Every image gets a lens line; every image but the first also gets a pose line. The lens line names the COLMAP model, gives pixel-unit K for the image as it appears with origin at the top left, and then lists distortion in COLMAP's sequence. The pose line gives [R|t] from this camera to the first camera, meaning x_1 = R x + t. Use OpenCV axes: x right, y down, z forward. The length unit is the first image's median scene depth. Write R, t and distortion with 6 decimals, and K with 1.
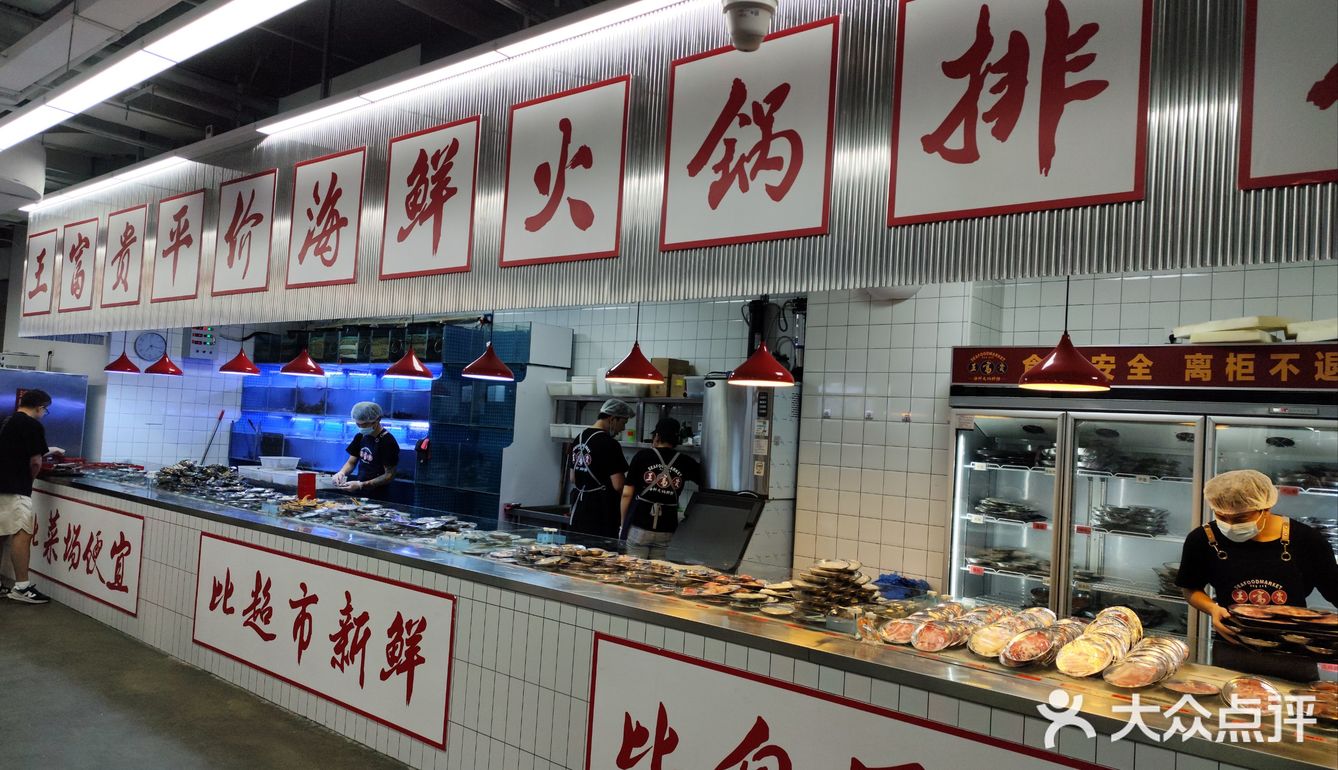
lens RADIAL K [[901.3, 0, 669.0], [0, 901.3, 385.0], [0, 0, 1]] dist [0.026343, -0.000192]
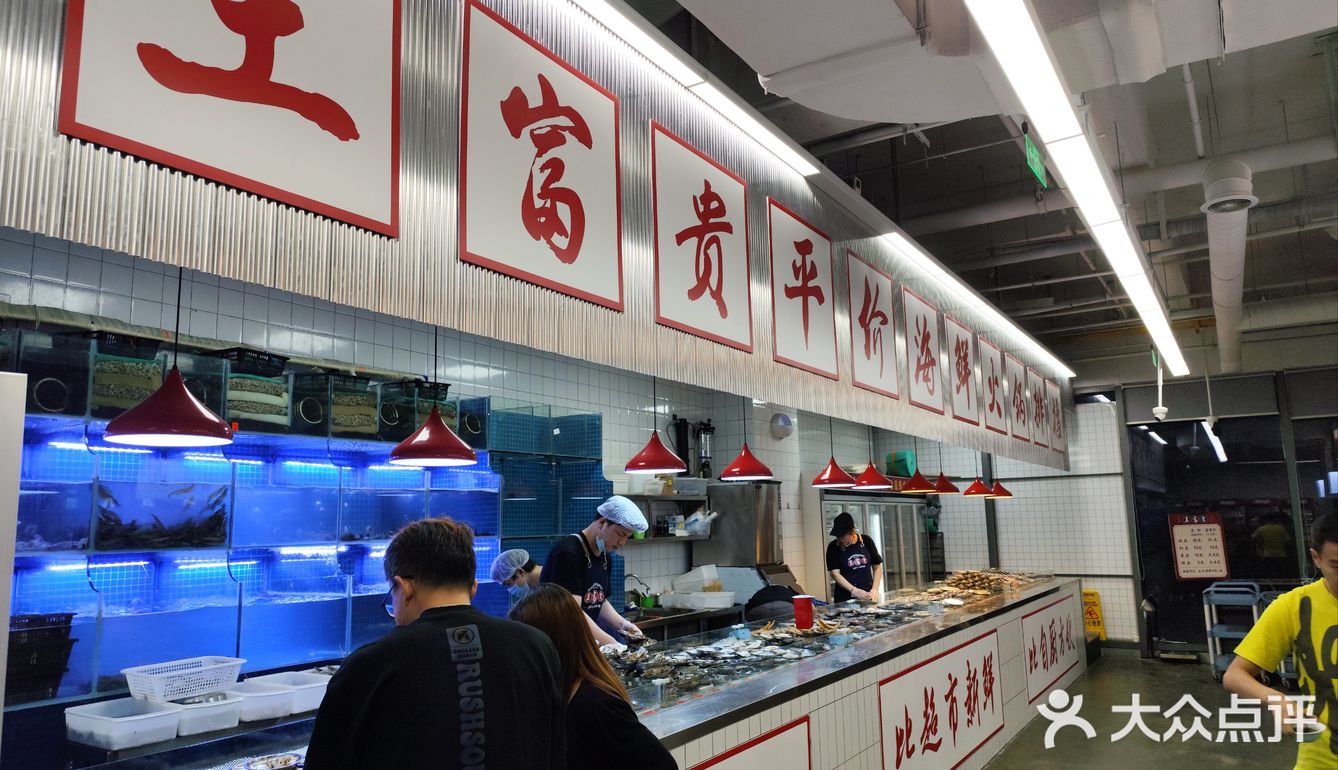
lens RADIAL K [[901.3, 0, 669.0], [0, 901.3, 385.0], [0, 0, 1]] dist [0.026343, -0.000192]
pose [[-0.120456, 0.094644, 0.988197, -1.381612], [-0.035274, 0.994408, -0.099538, -0.014441], [-0.992092, -0.046848, -0.116444, 1.364045]]
